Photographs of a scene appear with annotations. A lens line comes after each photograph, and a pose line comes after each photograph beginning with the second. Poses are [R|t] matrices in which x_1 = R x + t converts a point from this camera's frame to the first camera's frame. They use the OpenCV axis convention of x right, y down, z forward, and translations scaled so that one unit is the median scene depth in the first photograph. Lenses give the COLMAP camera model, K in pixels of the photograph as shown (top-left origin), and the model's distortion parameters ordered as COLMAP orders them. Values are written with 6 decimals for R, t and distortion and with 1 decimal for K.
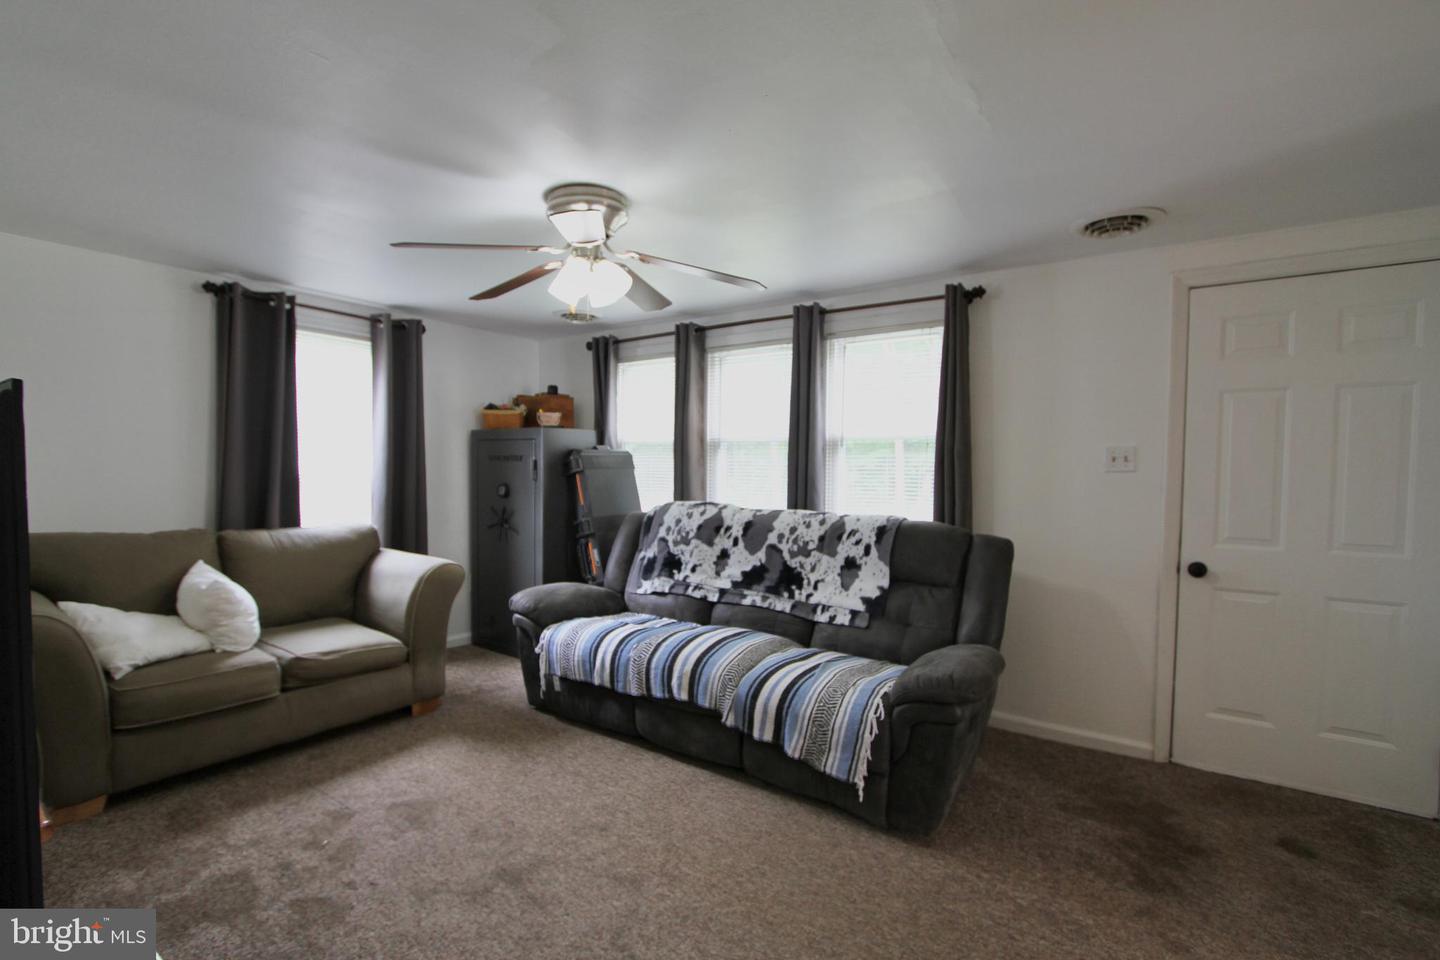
lens RADIAL K [[663.0, 0, 709.0], [0, 663.0, 495.0], [0, 0, 1]] dist [-0.015957, 0.001037]
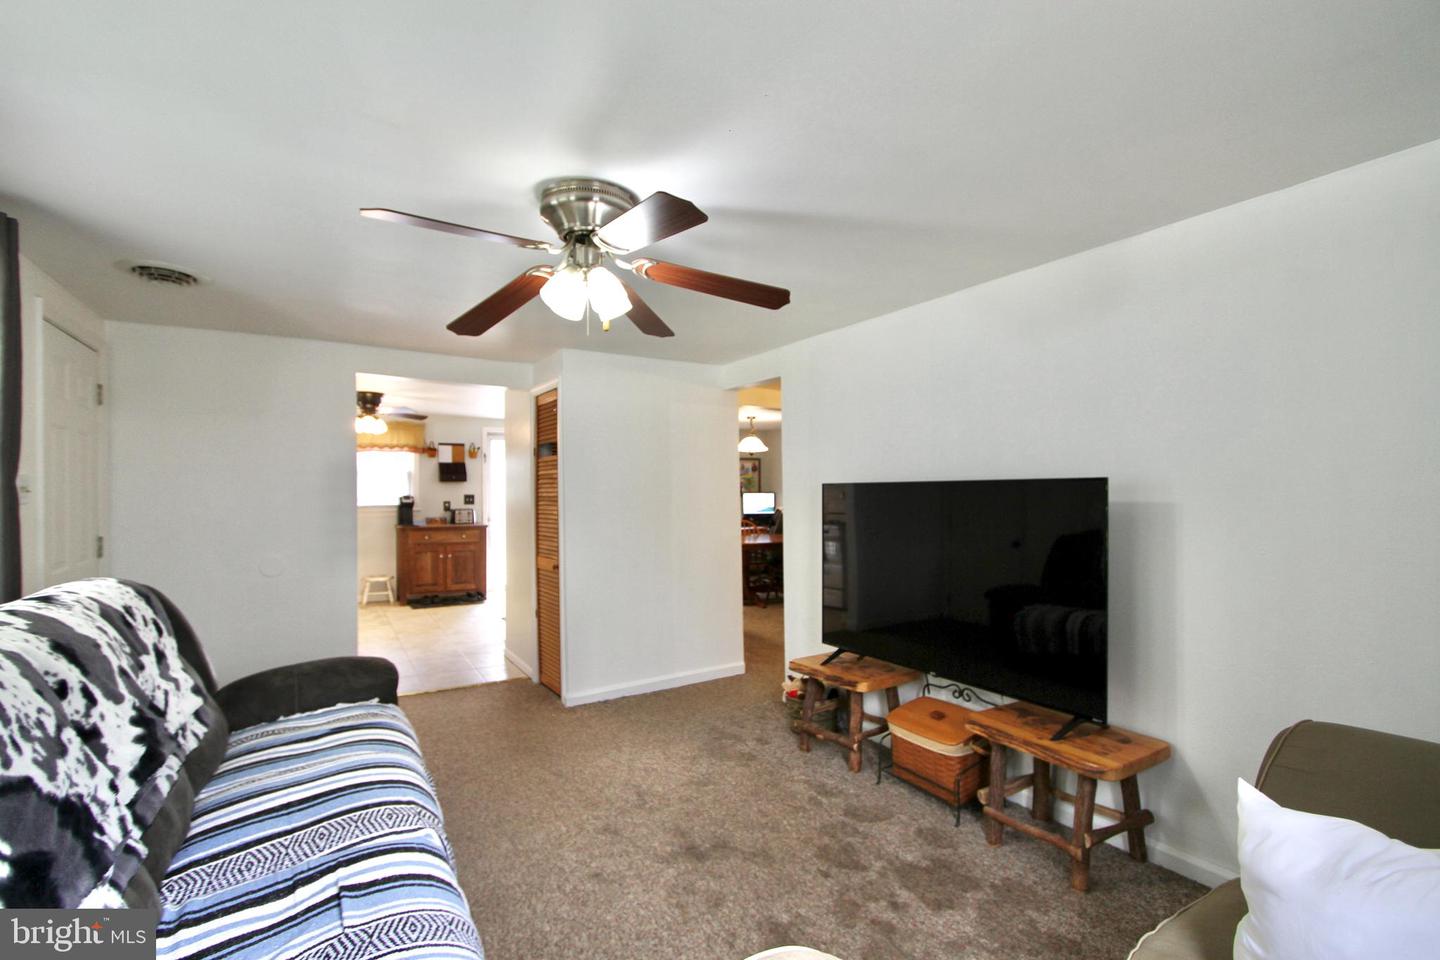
lens RADIAL K [[663.0, 0, 709.0], [0, 663.0, 495.0], [0, 0, 1]] dist [-0.015957, 0.001037]
pose [[-0.915685, -0.008308, 0.401810, -0.525267], [0.009927, 0.999014, 0.043278, -0.072695], [-0.401773, 0.043618, -0.914700, 1.349178]]
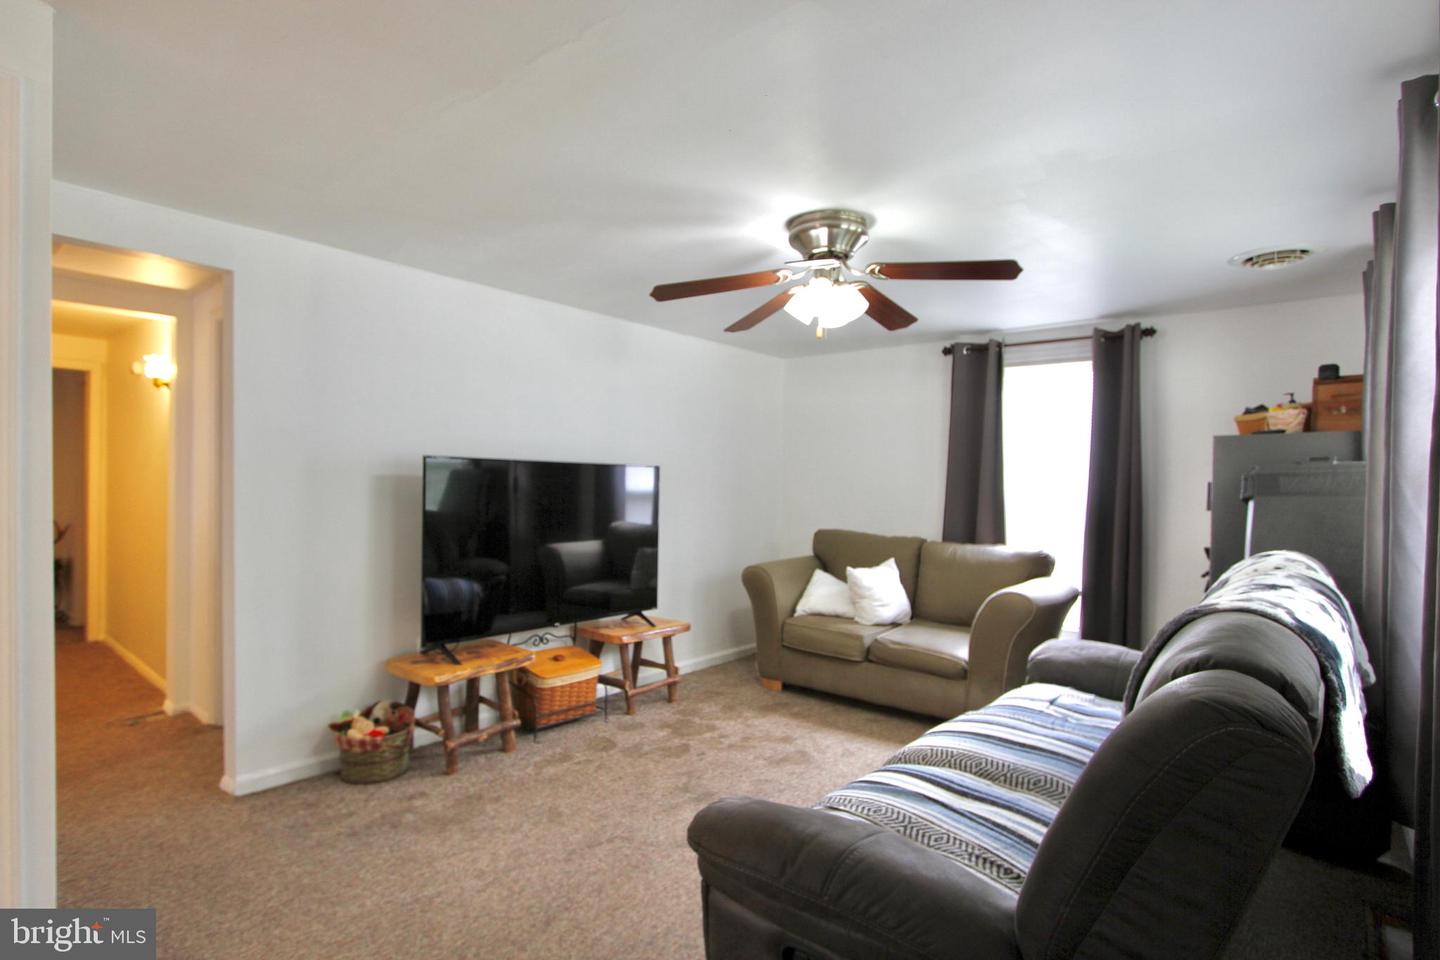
lens RADIAL K [[756.8, 0, 722.6], [0, 756.8, 501.6], [0, 0, 1]] dist [-0.001888, -0.000186]
pose [[-0.063665, 0.017643, -0.997815, 0.785464], [-0.062423, 0.997815, 0.021626, -0.026772], [0.996017, 0.063663, -0.062425, 0.724337]]
